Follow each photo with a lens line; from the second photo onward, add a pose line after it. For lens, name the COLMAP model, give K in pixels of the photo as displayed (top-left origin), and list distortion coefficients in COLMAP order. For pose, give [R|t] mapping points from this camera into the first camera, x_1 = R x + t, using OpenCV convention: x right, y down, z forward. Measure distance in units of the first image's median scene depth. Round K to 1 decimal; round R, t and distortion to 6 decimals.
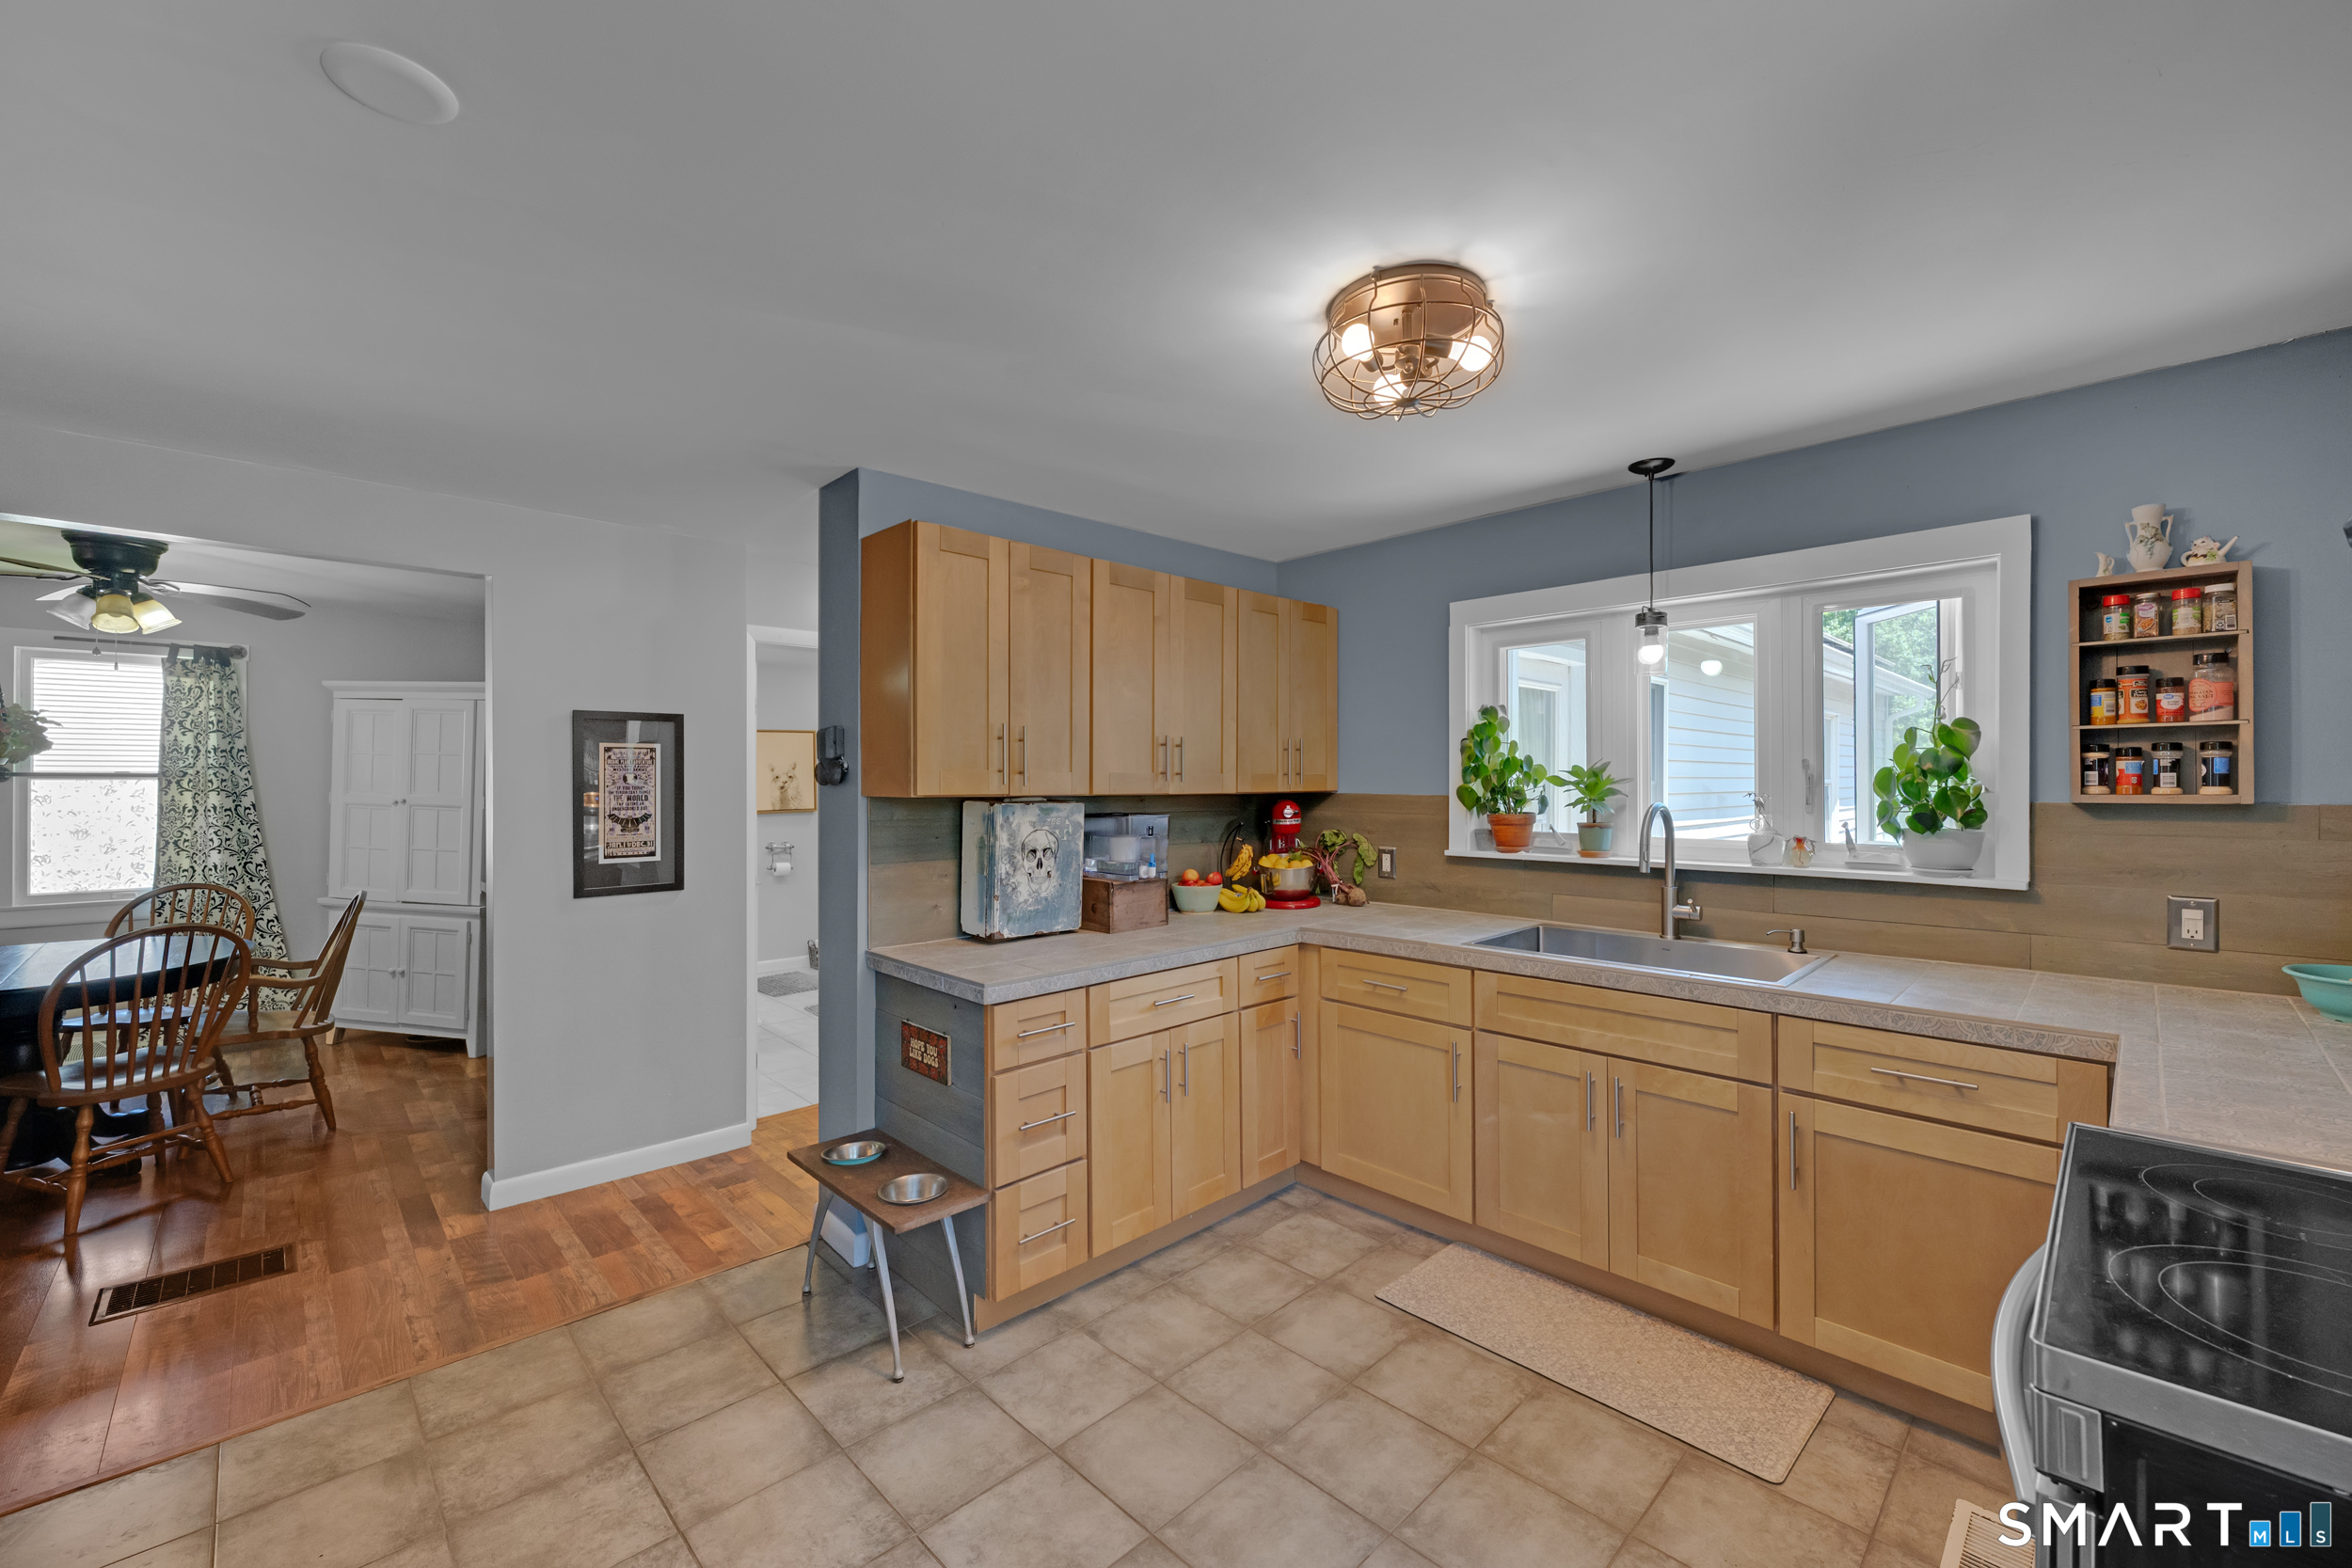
lens RADIAL K [[941.5, 0, 1178.6], [0, 941.5, 779.4], [0, 0, 1]] dist [0.001809, -0.000226]
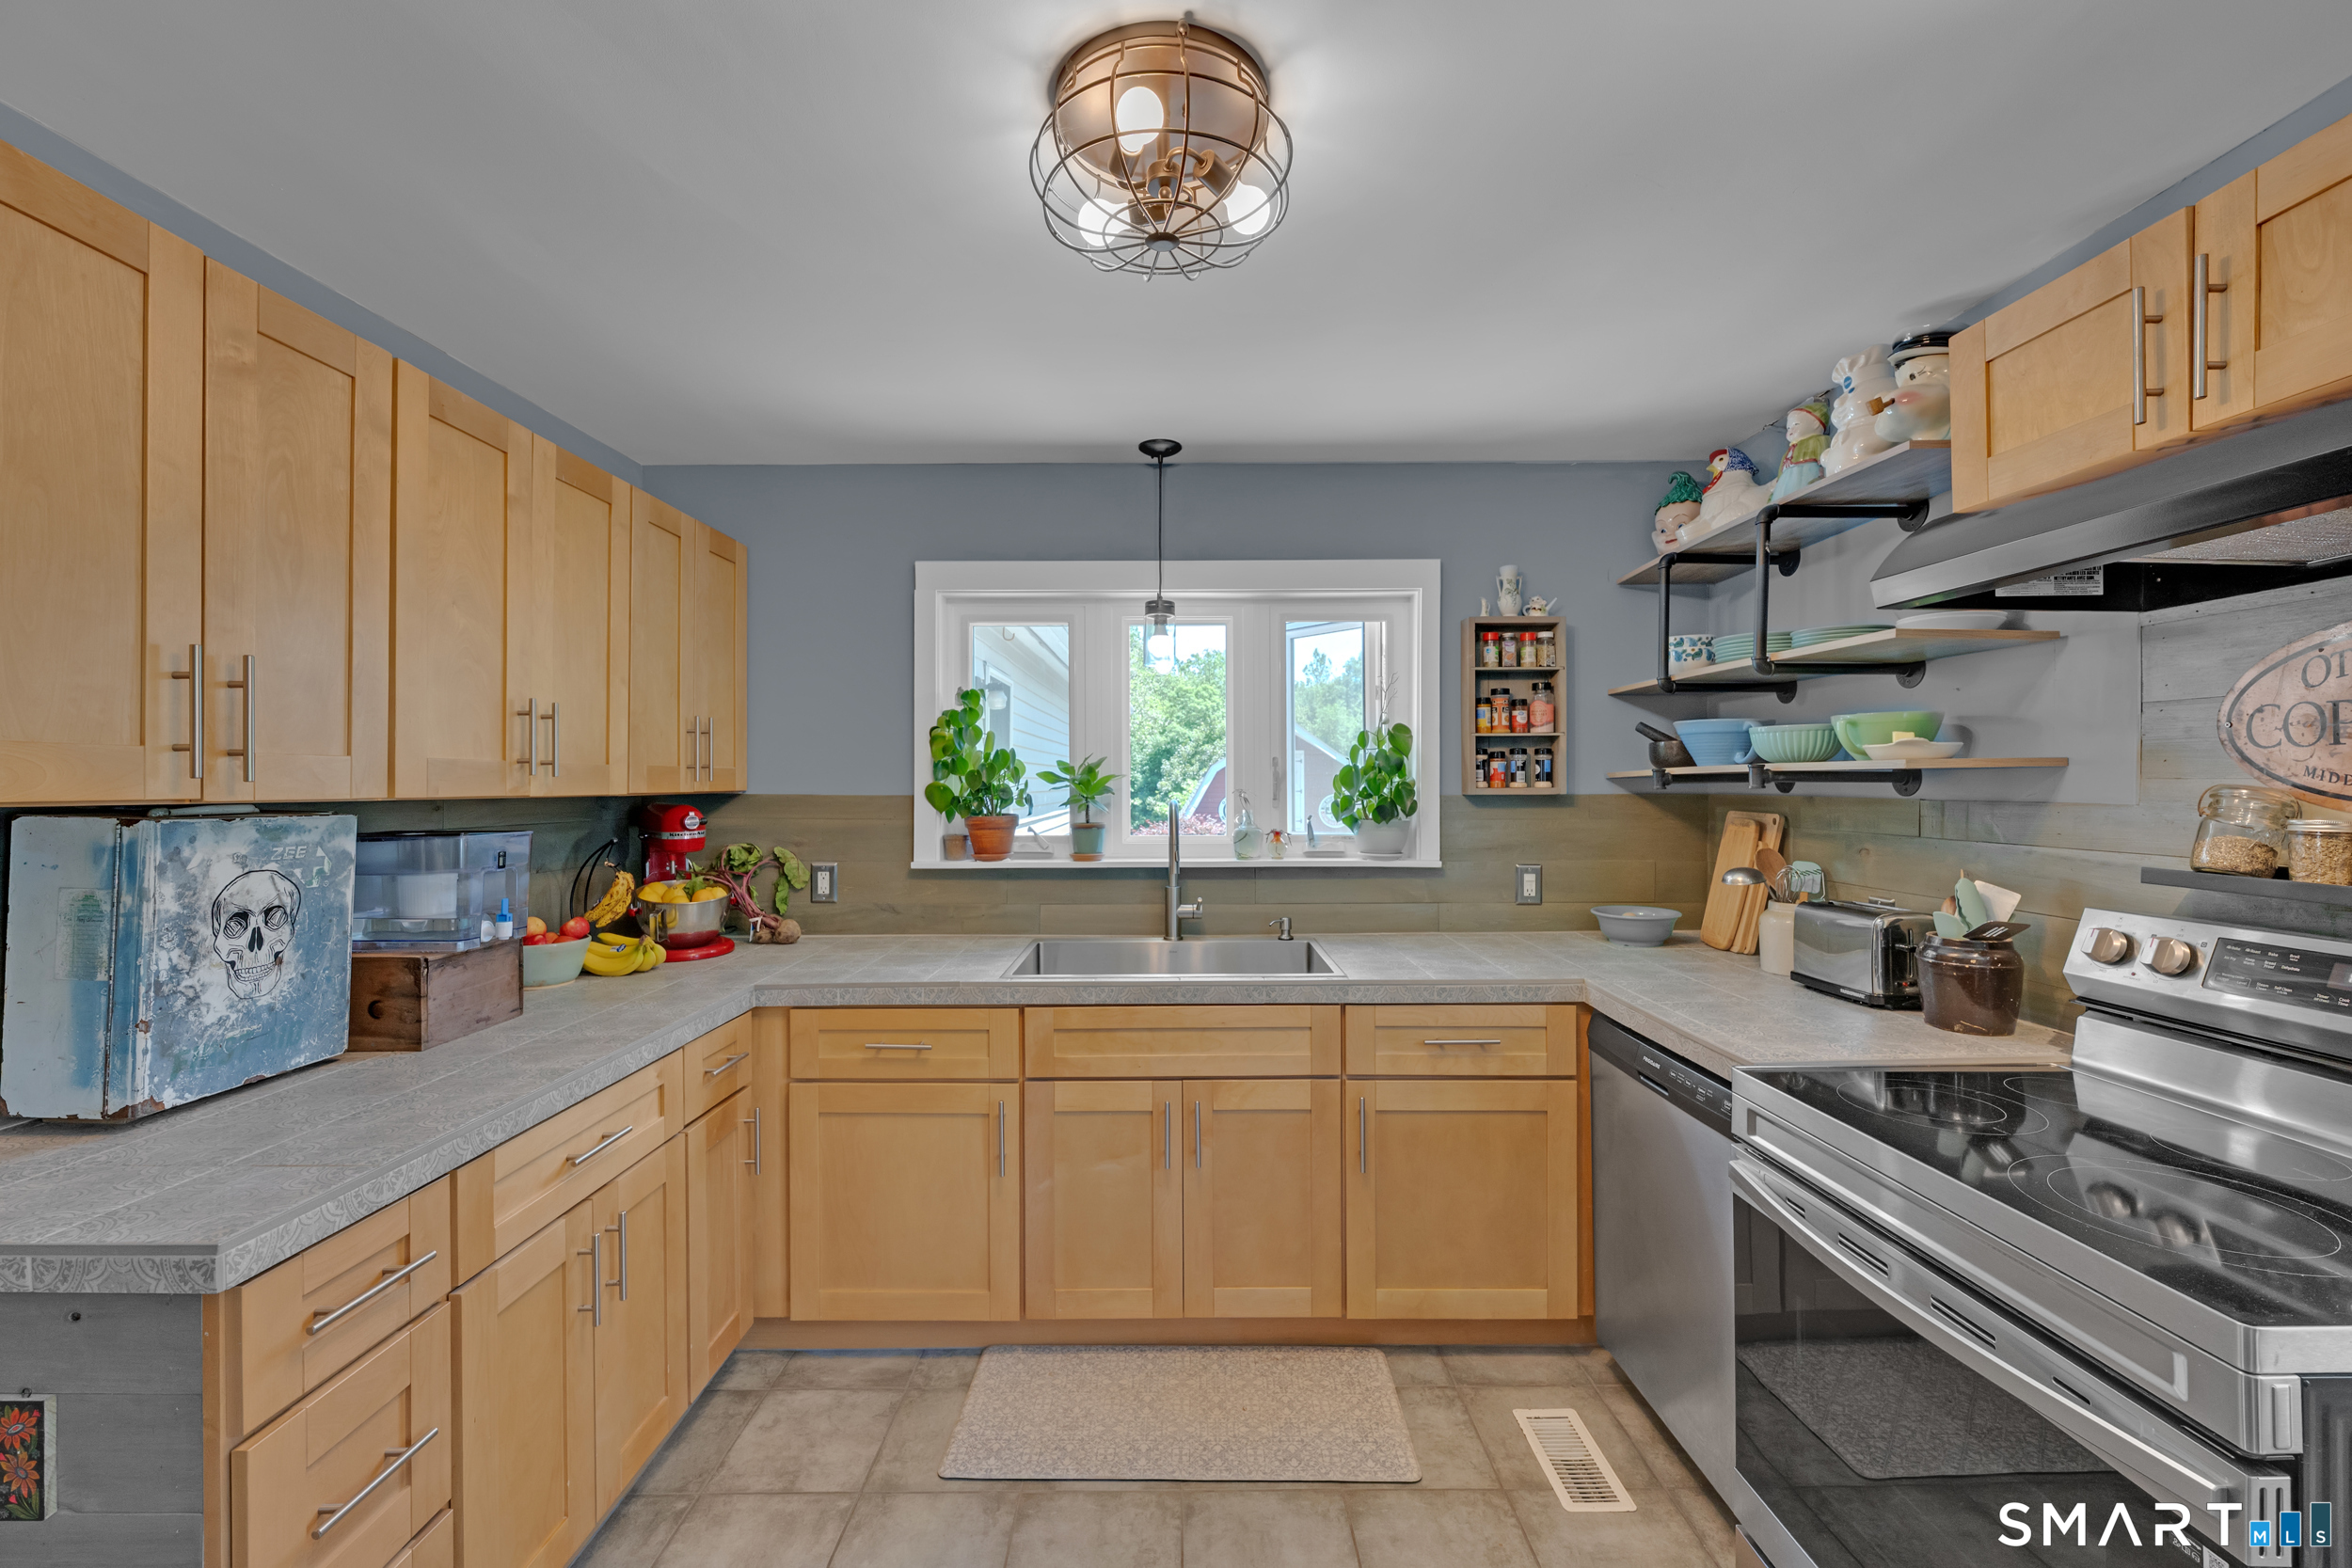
lens RADIAL K [[941.5, 0, 1173.9], [0, 941.5, 780.0], [0, 0, 1]] dist [0.001809, -0.000226]
pose [[0.699172, 0.002434, 0.714949, -0.181329], [-0.000641, 0.999996, -0.002777, 0.007295], [-0.714953, 0.001483, 0.699171, 0.340026]]
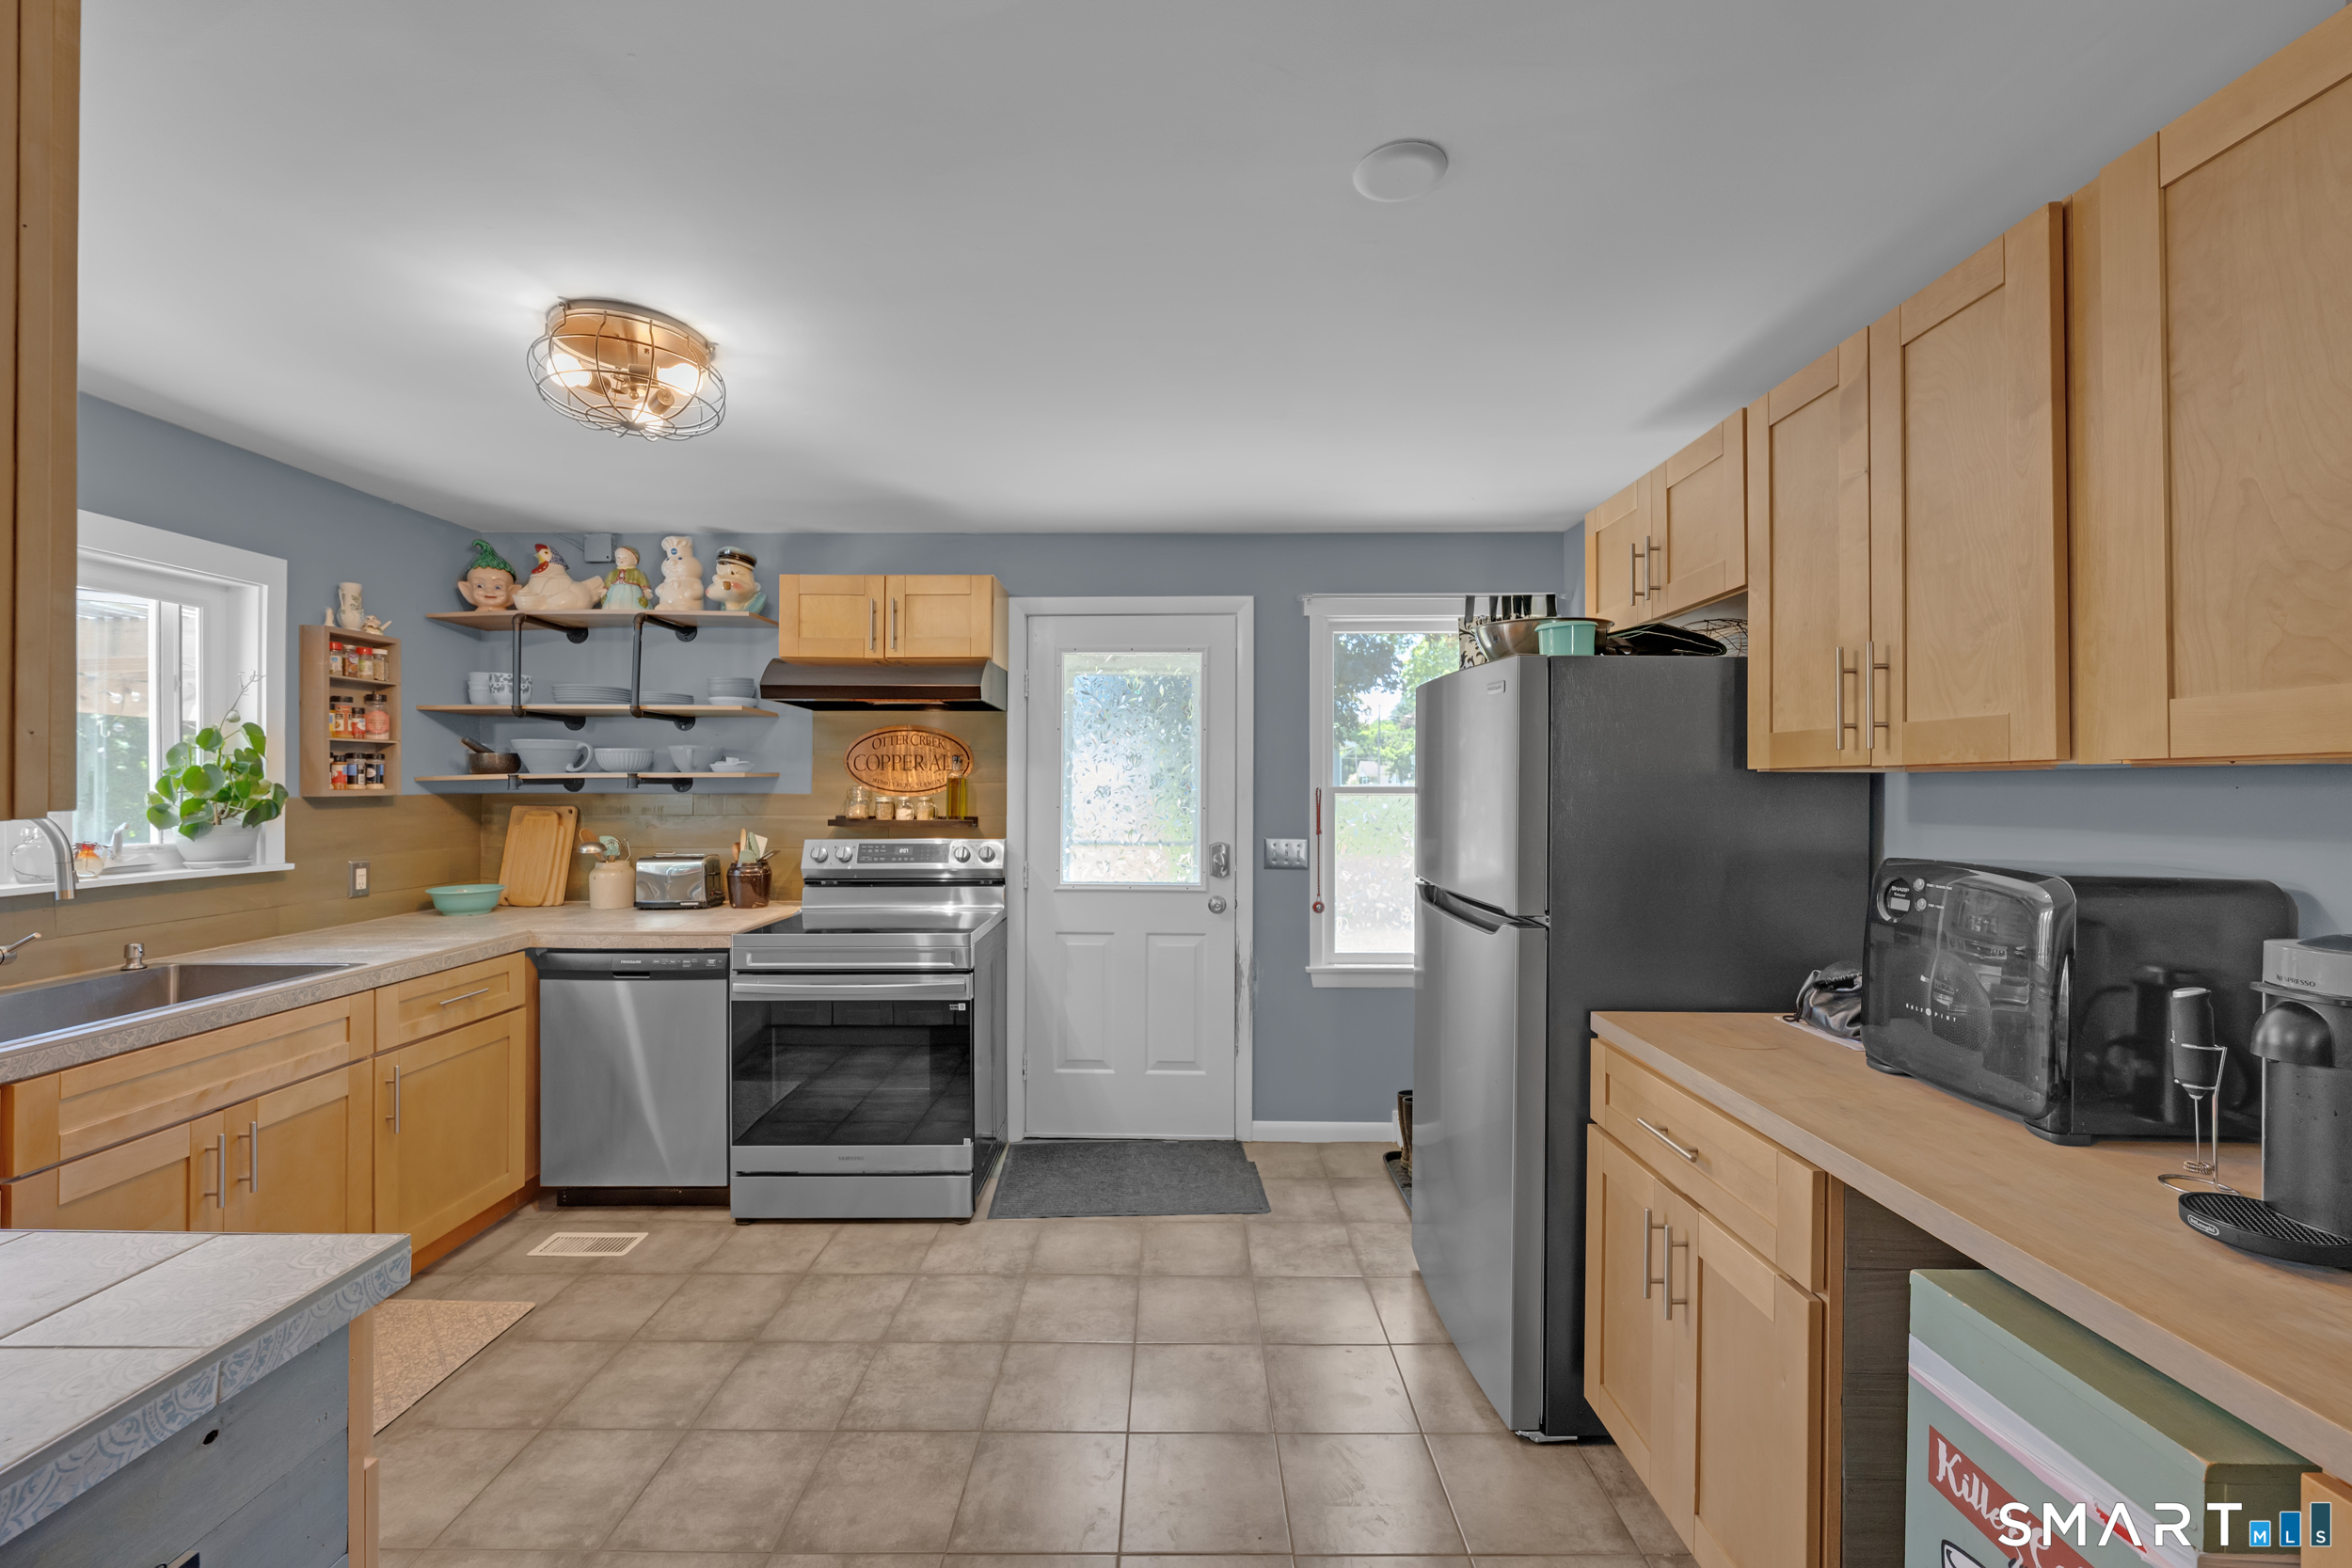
lens RADIAL K [[941.5, 0, 1167.8], [0, 941.5, 782.0], [0, 0, 1]] dist [0.001809, -0.000226]
pose [[-0.711693, 0.005305, 0.702470, -0.655347], [0.001732, 0.999982, -0.005797, 0.012050], [-0.702488, -0.002908, -0.711689, 0.921473]]
